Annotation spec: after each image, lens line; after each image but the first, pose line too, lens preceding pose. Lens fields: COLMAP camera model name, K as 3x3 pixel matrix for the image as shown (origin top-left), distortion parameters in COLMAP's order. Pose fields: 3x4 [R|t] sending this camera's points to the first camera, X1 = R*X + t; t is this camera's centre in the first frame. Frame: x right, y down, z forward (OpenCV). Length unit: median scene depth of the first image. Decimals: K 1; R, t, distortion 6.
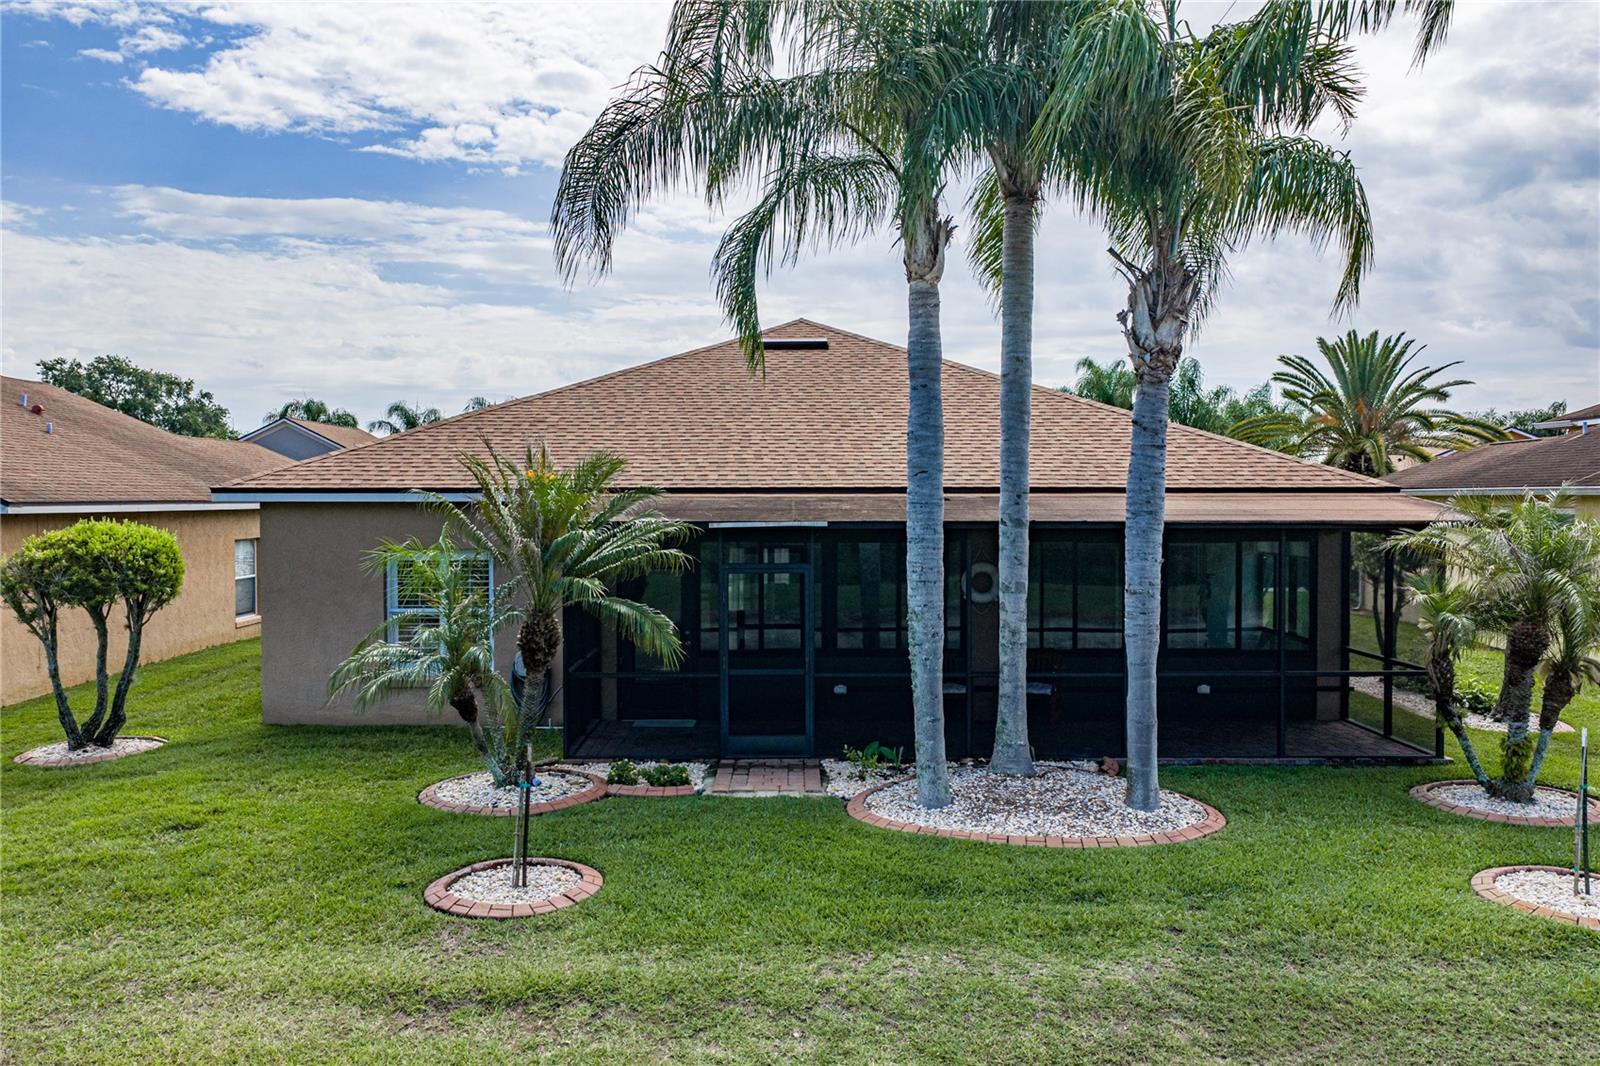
lens RADIAL K [[1323.1, 0, 797.6], [0, 1323.1, 560.2], [0, 0, 1]] dist [0.050079, -0.041430]
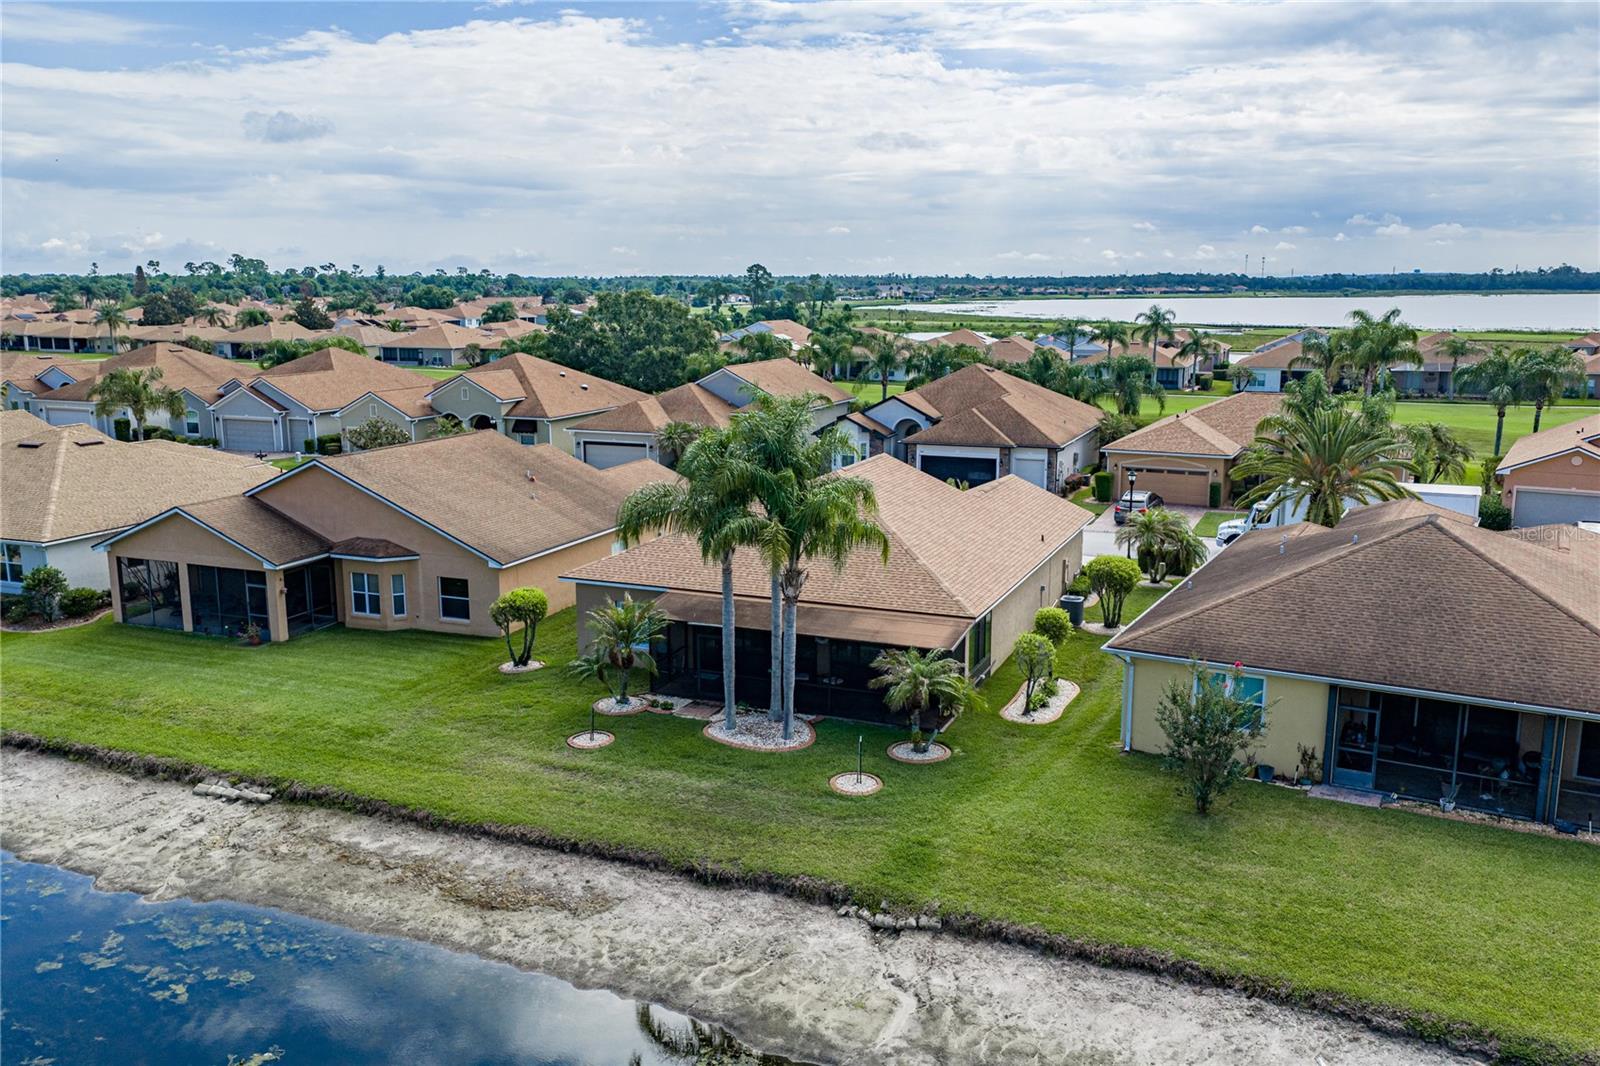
lens RADIAL K [[1326.7, 0, 800.0], [0, 1326.7, 533.0], [0, 0, 1]] dist [0.032045, -0.003067]
pose [[0.920273, 0.075128, -0.383996, 1.032321], [-0.020587, 0.989331, 0.144221, -0.528202], [0.390734, -0.124817, 0.912002, -1.260018]]
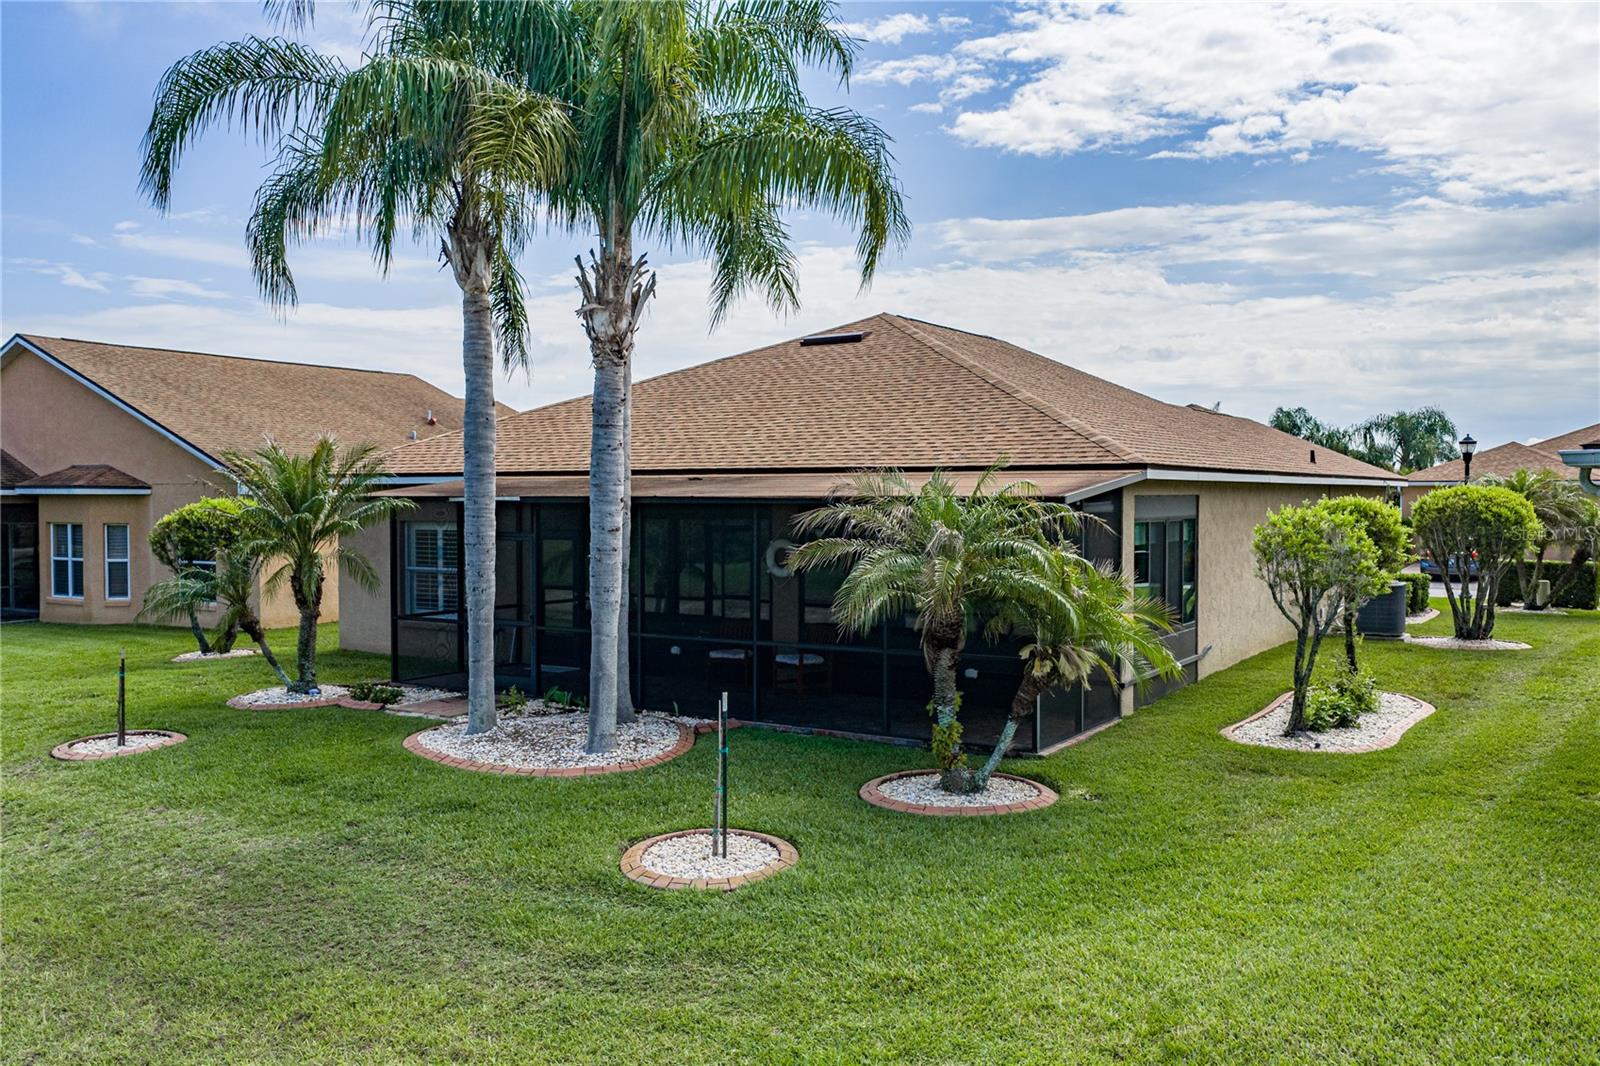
lens RADIAL K [[1326.7, 0, 800.0], [0, 1326.7, 533.0], [0, 0, 1]] dist [0.032045, -0.003067]
pose [[0.841064, 0.016236, -0.540693, 0.713909], [-0.027093, 0.999559, -0.012128, 0.009281], [0.540257, 0.024849, 0.841133, 0.110408]]
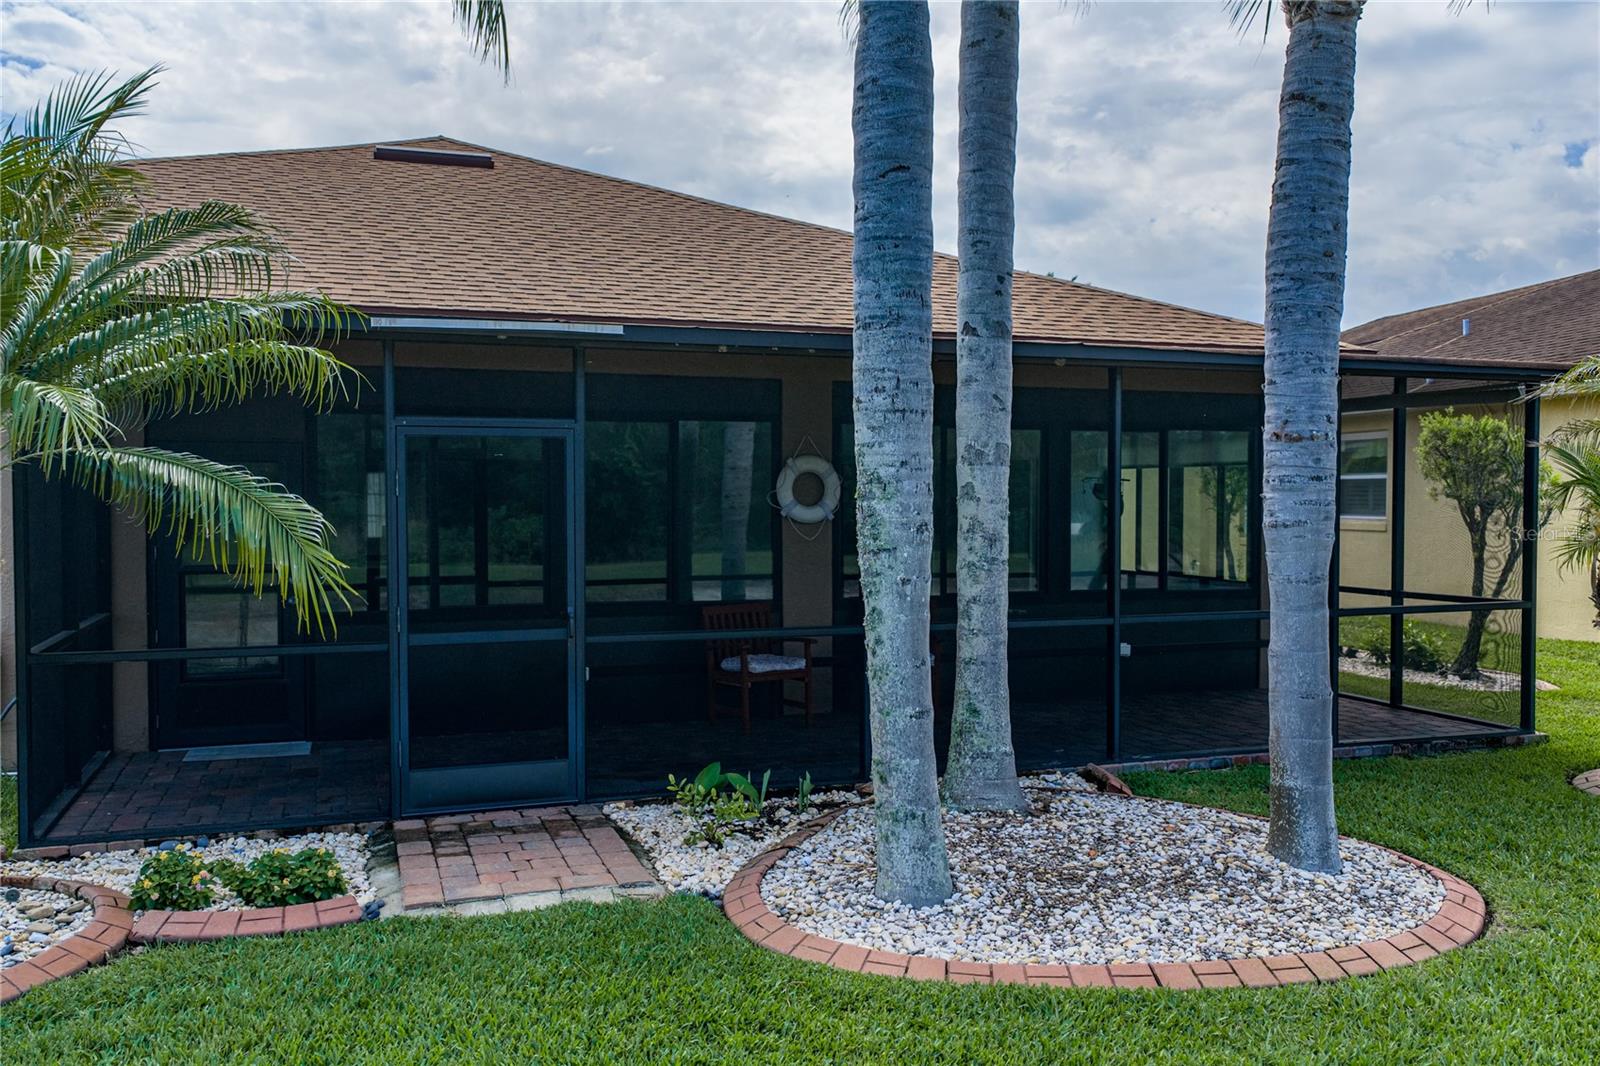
lens RADIAL K [[1302.7, 0, 776.5], [0, 1302.7, 533.5], [0, 0, 1]] dist [0.084260, -0.119046]
pose [[0.946591, -0.006554, 0.322371, -0.066552], [0.012814, 0.999768, -0.017301, 0.047443], [-0.322183, 0.020508, 0.946455, 0.423291]]
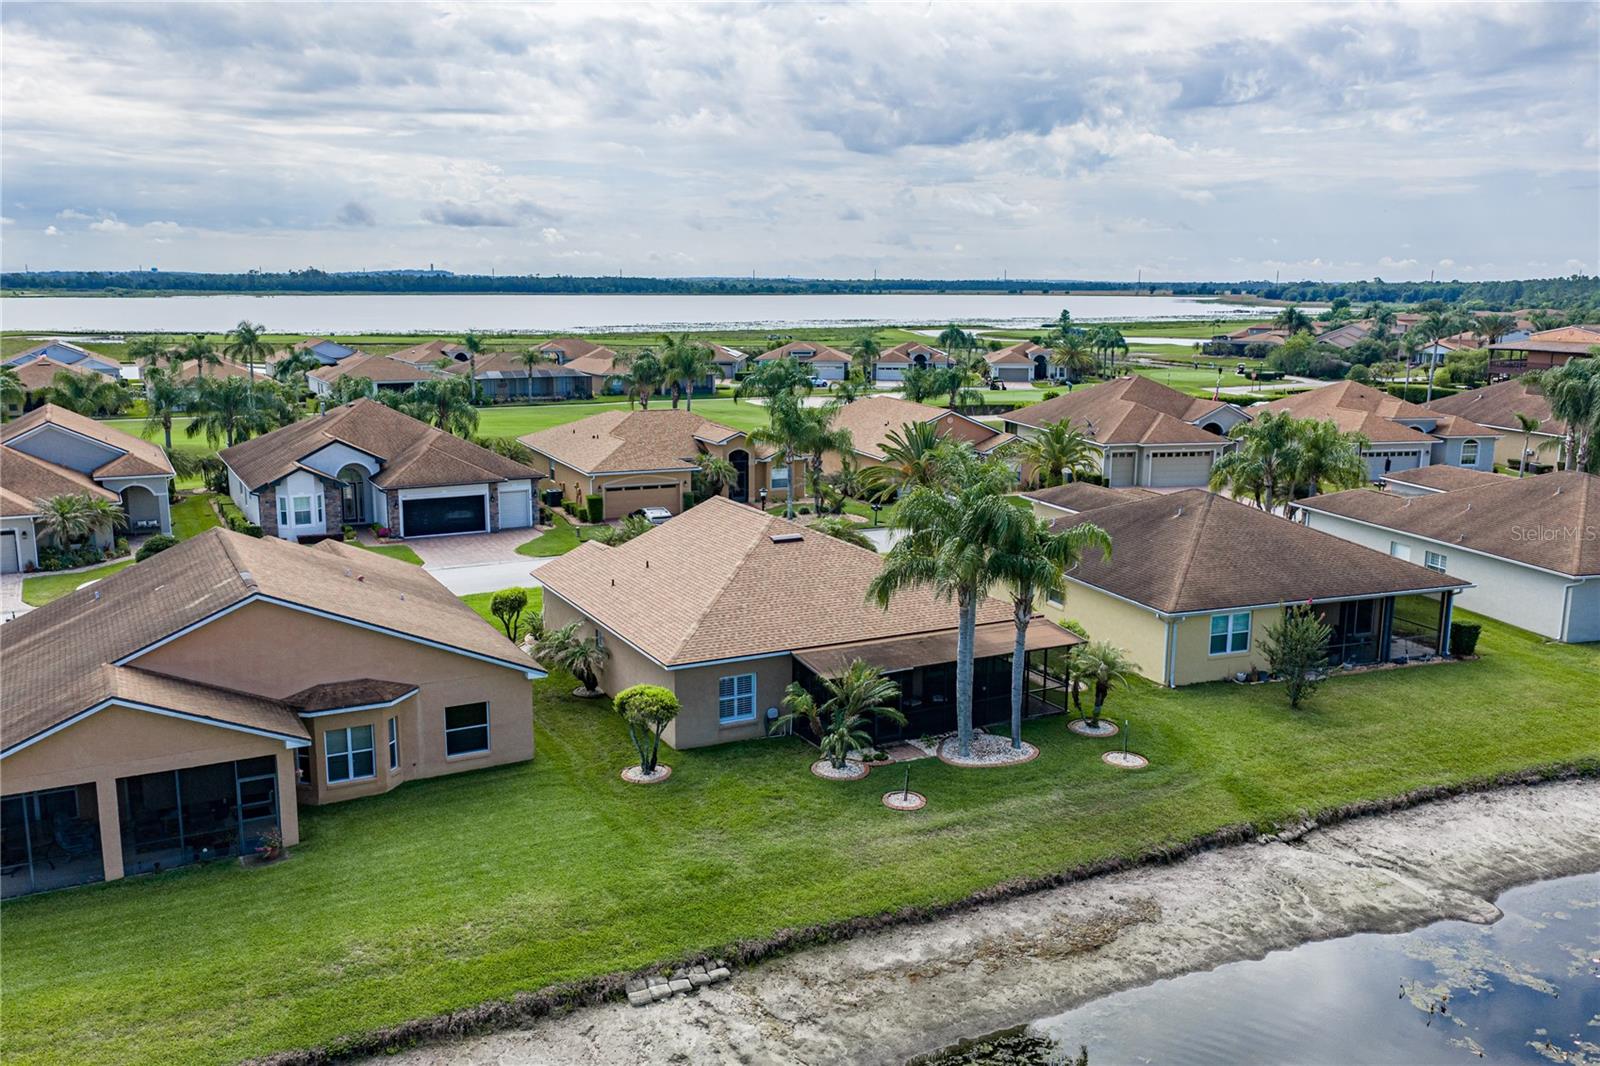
lens RADIAL K [[1354.7, 0, 800.0], [0, 1354.7, 533.0], [0, 0, 1]] dist [0.030287, 0.001173]
pose [[0.886858, -0.077177, 0.455550, -1.308878], [0.014586, 0.990136, 0.139348, -0.628386], [-0.461811, -0.116938, 0.879236, -1.293556]]
